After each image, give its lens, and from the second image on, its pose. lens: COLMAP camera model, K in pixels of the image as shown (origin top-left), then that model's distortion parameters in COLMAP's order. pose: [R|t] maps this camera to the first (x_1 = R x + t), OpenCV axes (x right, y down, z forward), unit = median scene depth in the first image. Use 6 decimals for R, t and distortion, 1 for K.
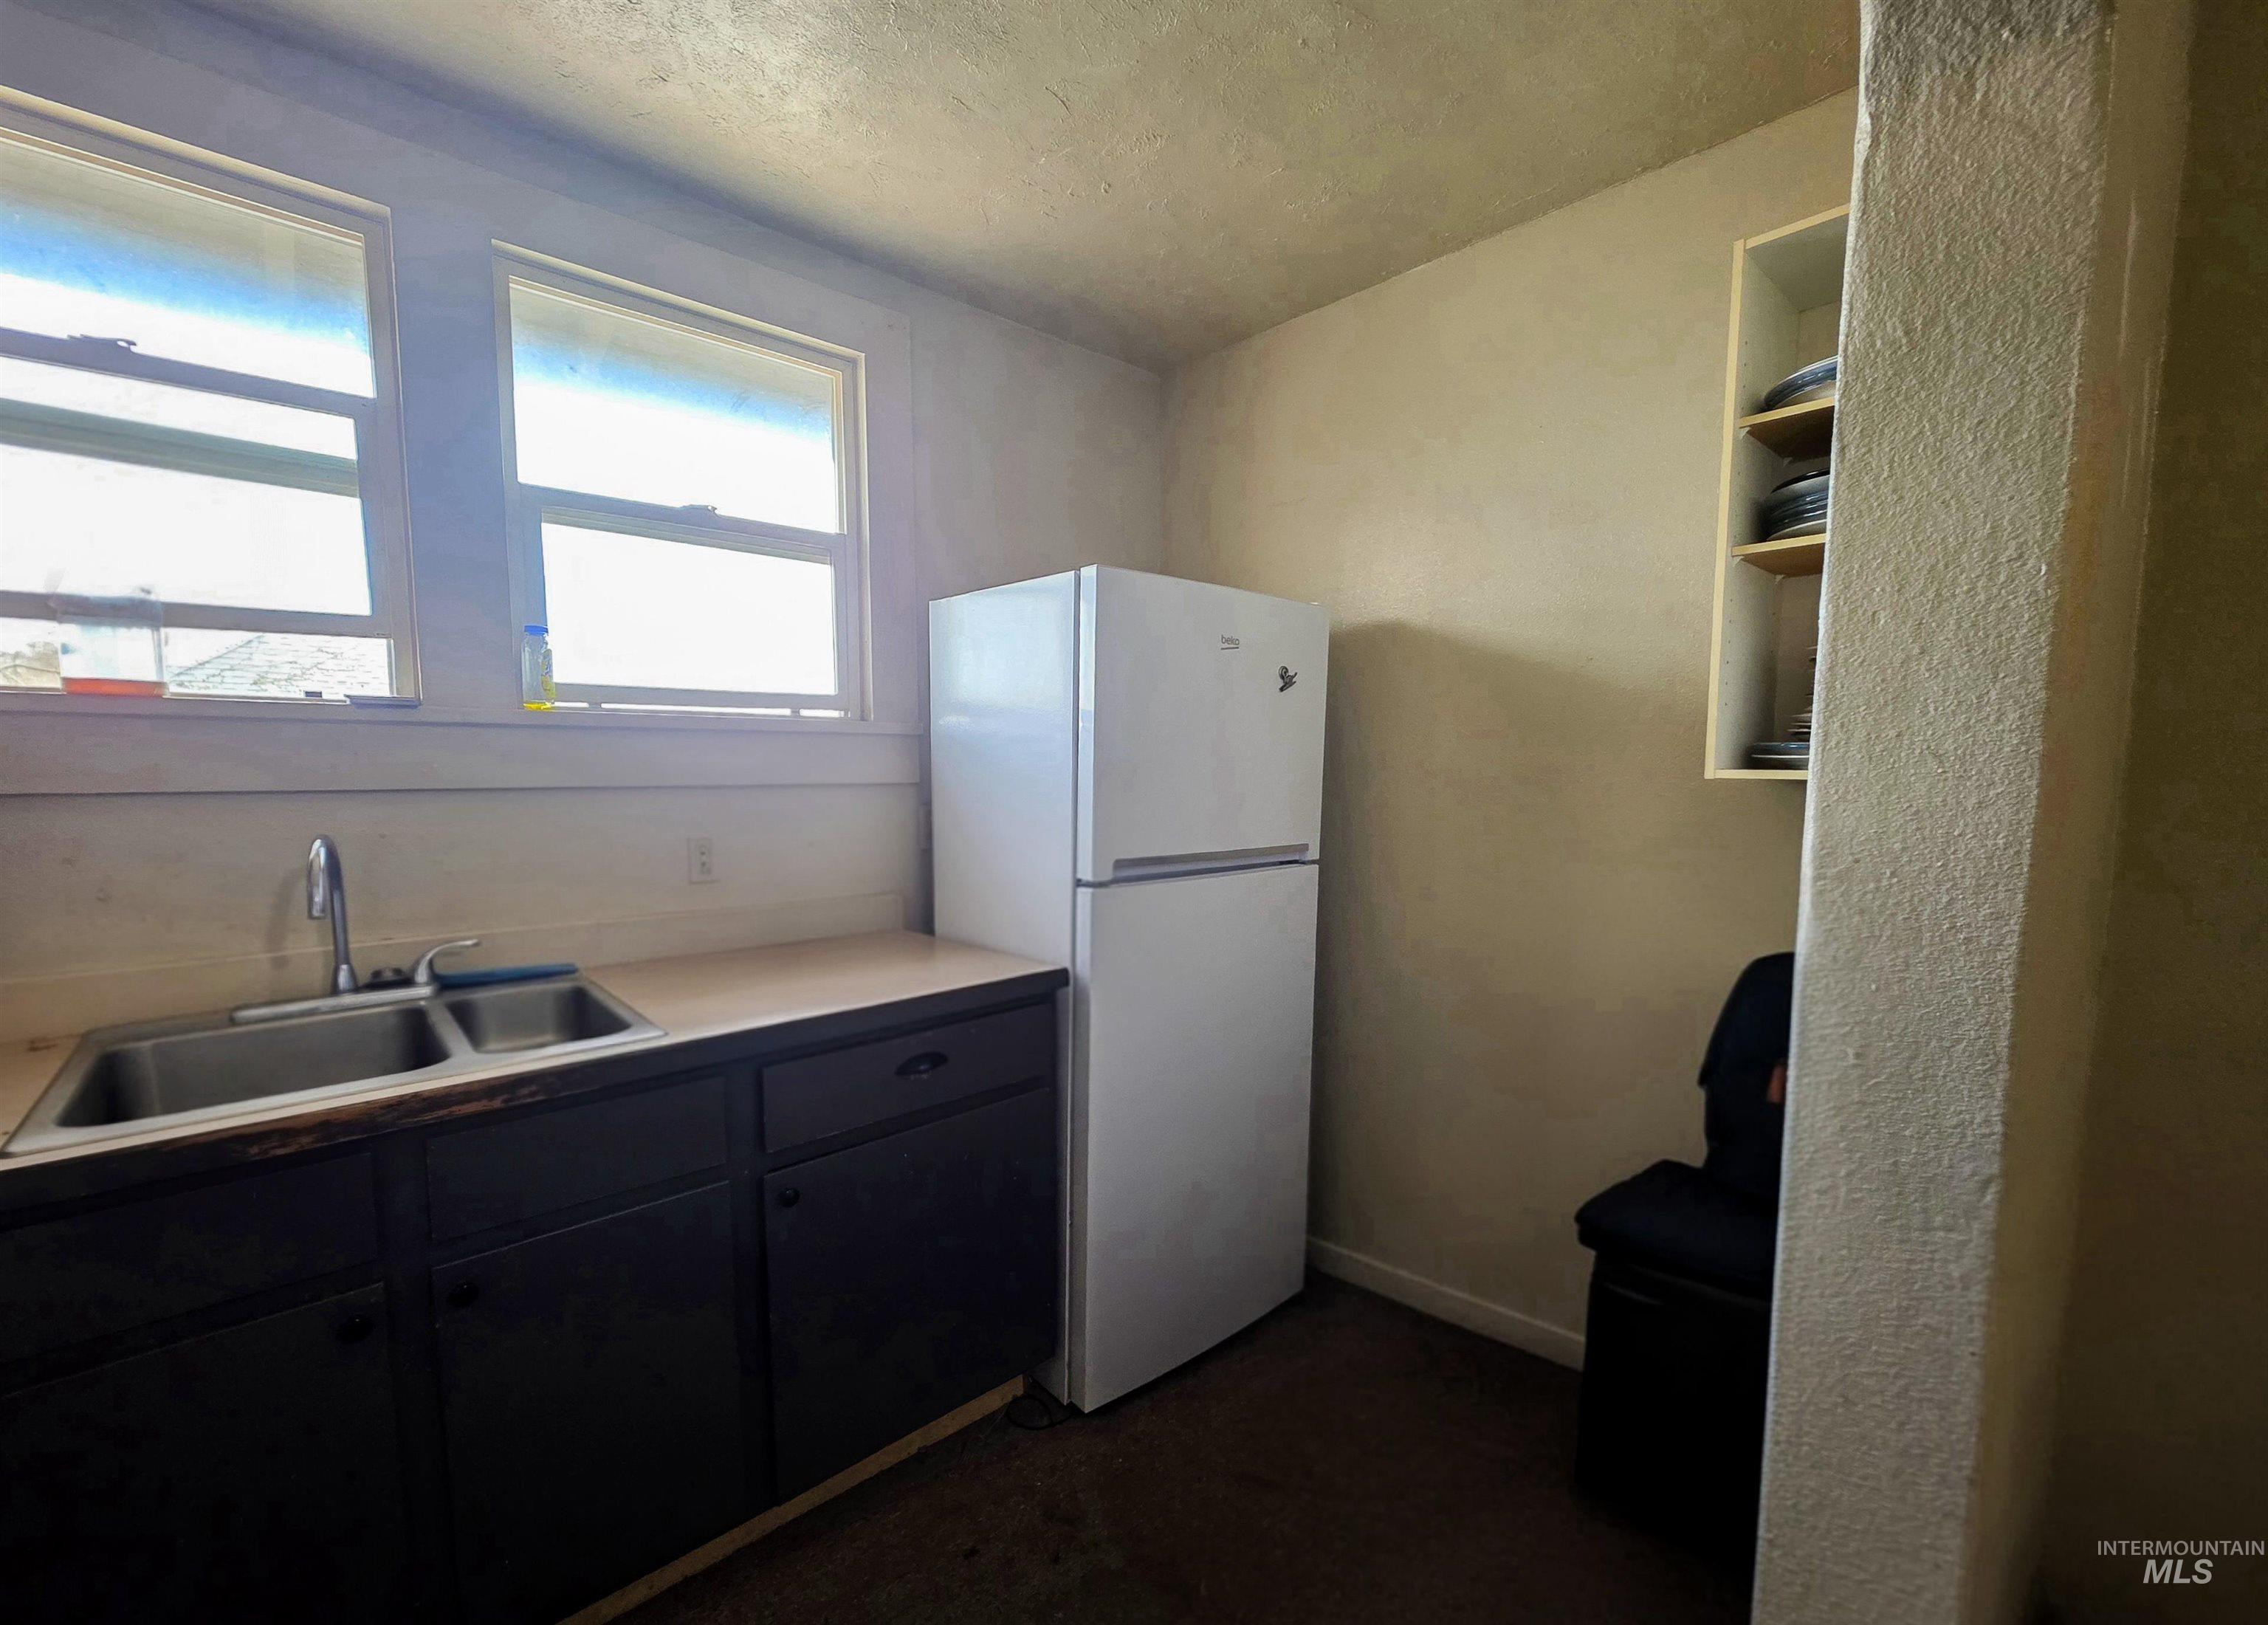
lens RADIAL K [[947.0, 0, 1137.4], [0, 947.0, 839.3], [0, 0, 1]] dist [0.000357, -0.000537]
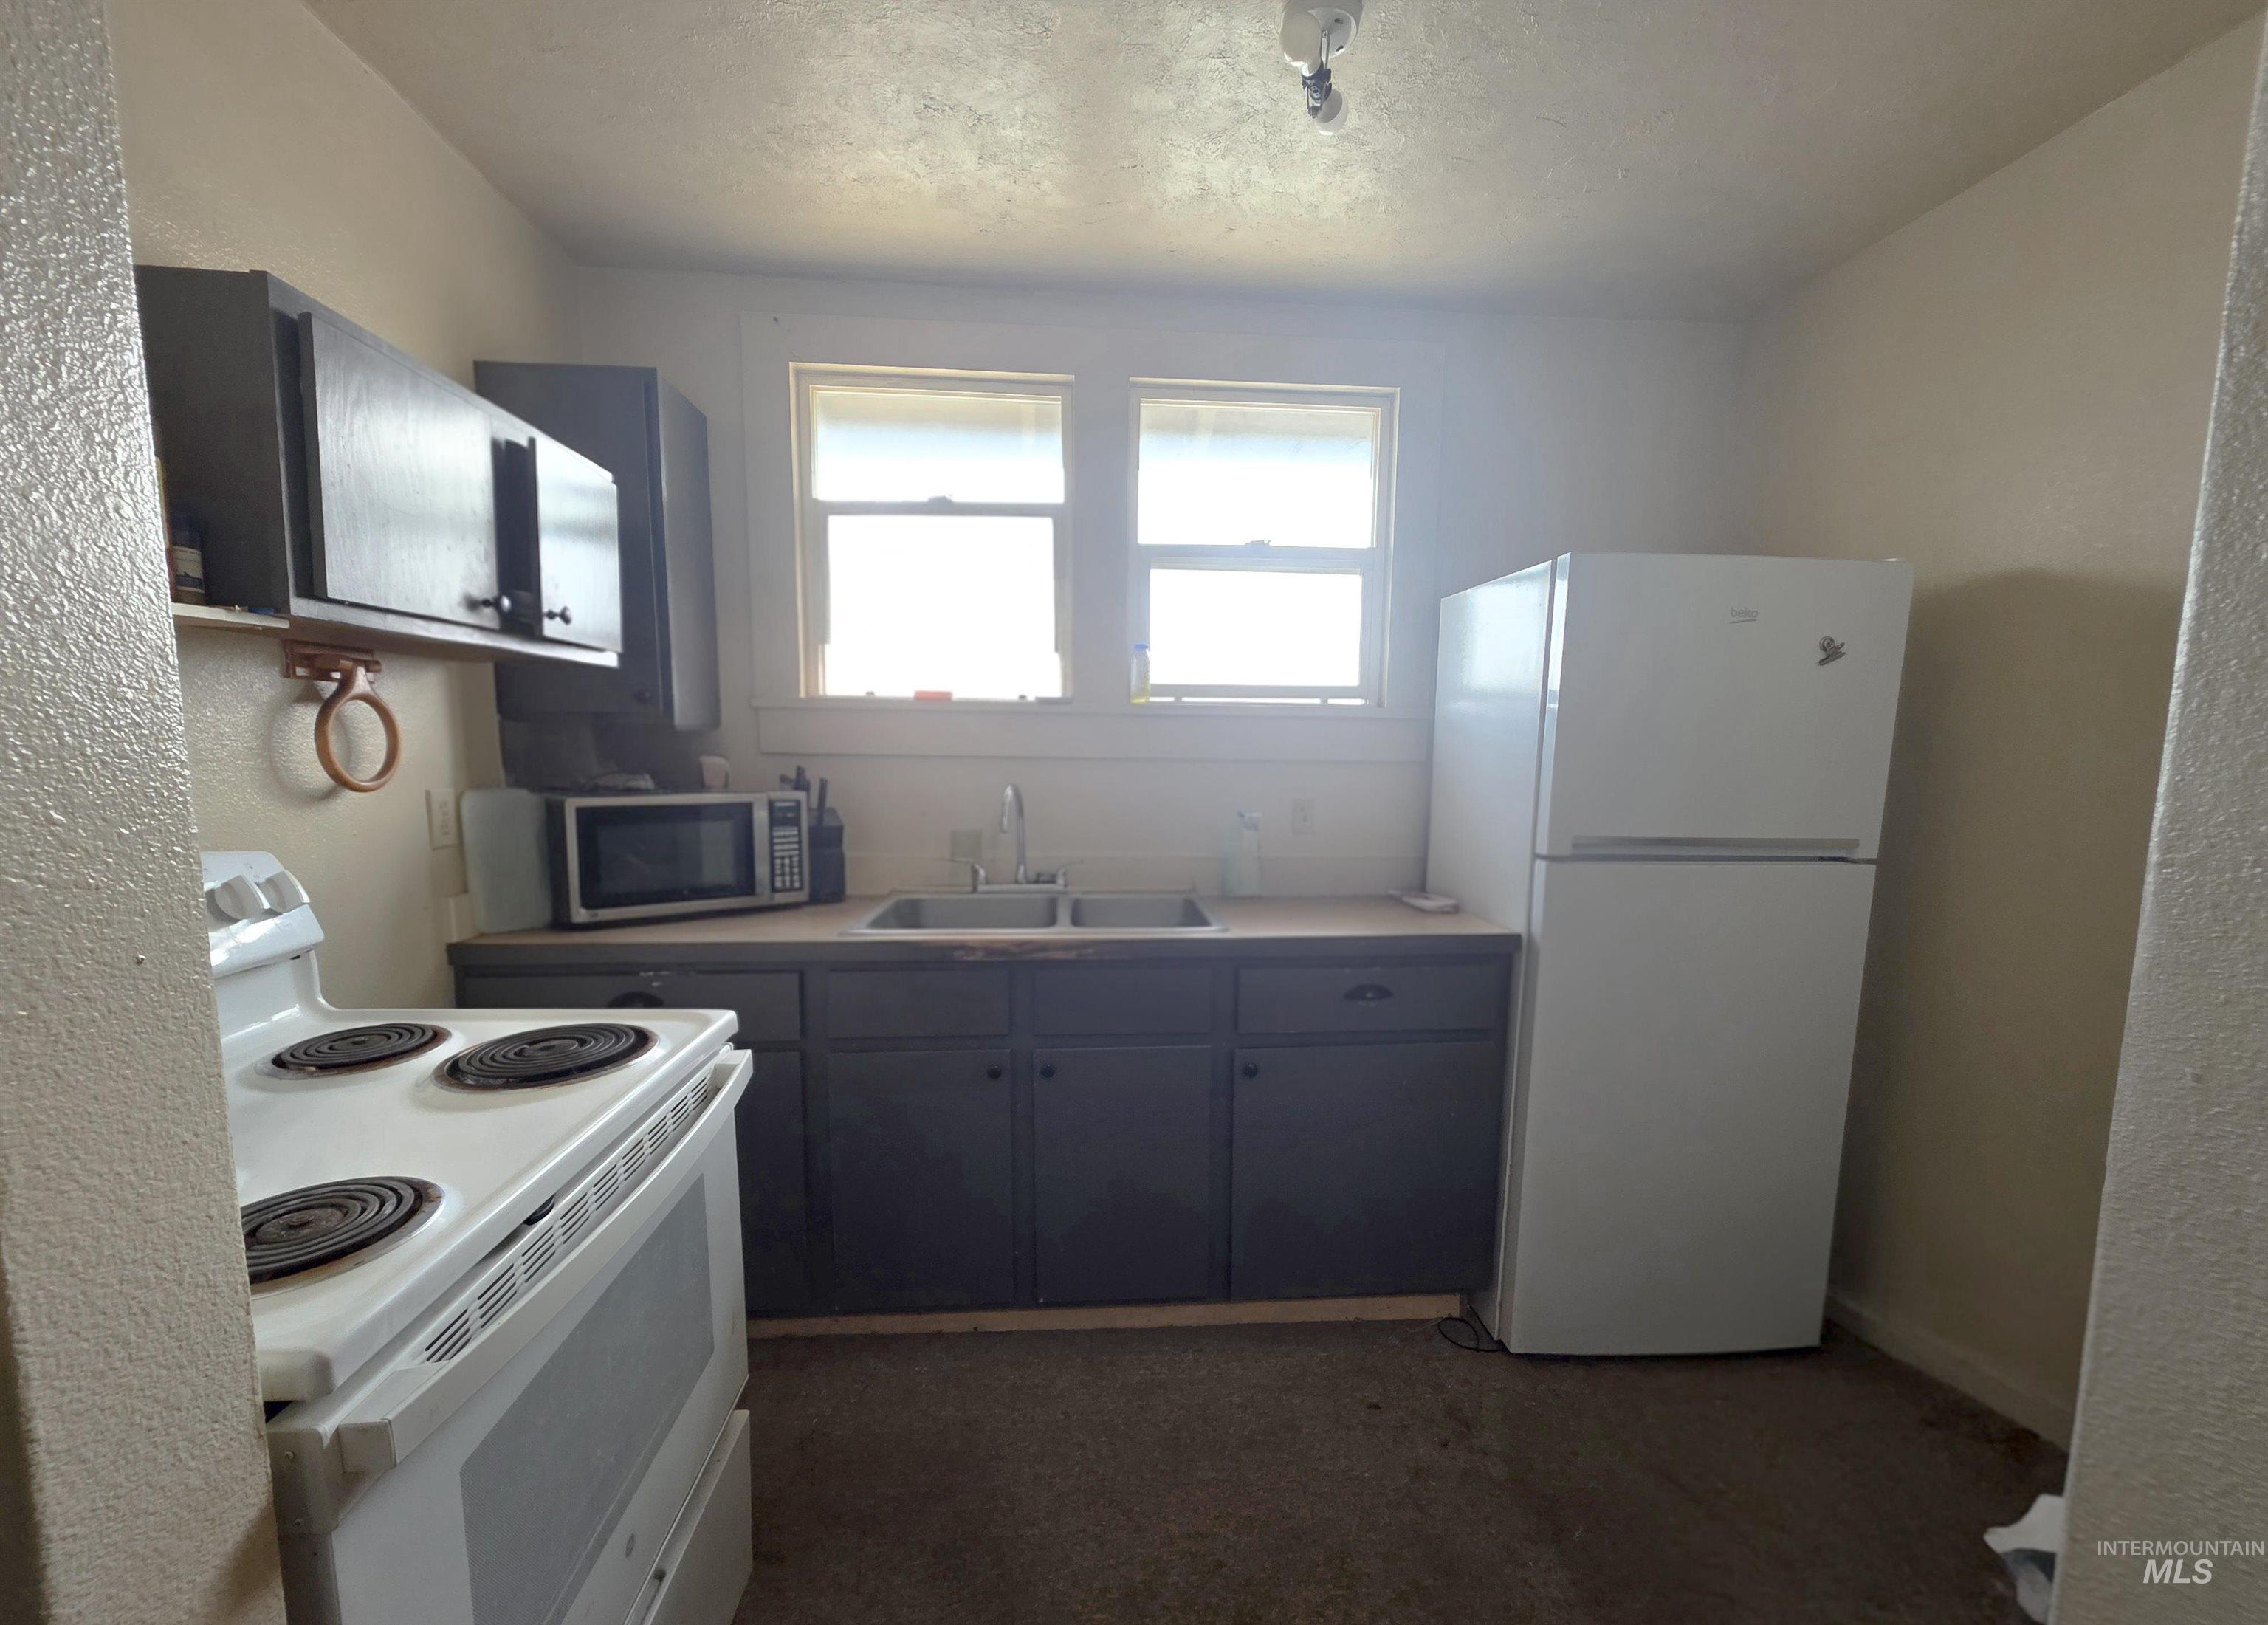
lens RADIAL K [[947.0, 0, 1137.4], [0, 947.0, 839.3], [0, 0, 1]] dist [0.000357, -0.000537]
pose [[0.784633, 0.066453, -0.616389, 0.247375], [-0.060585, 0.997699, 0.030441, 0.023029], [0.616993, 0.013459, 0.786853, -0.113783]]
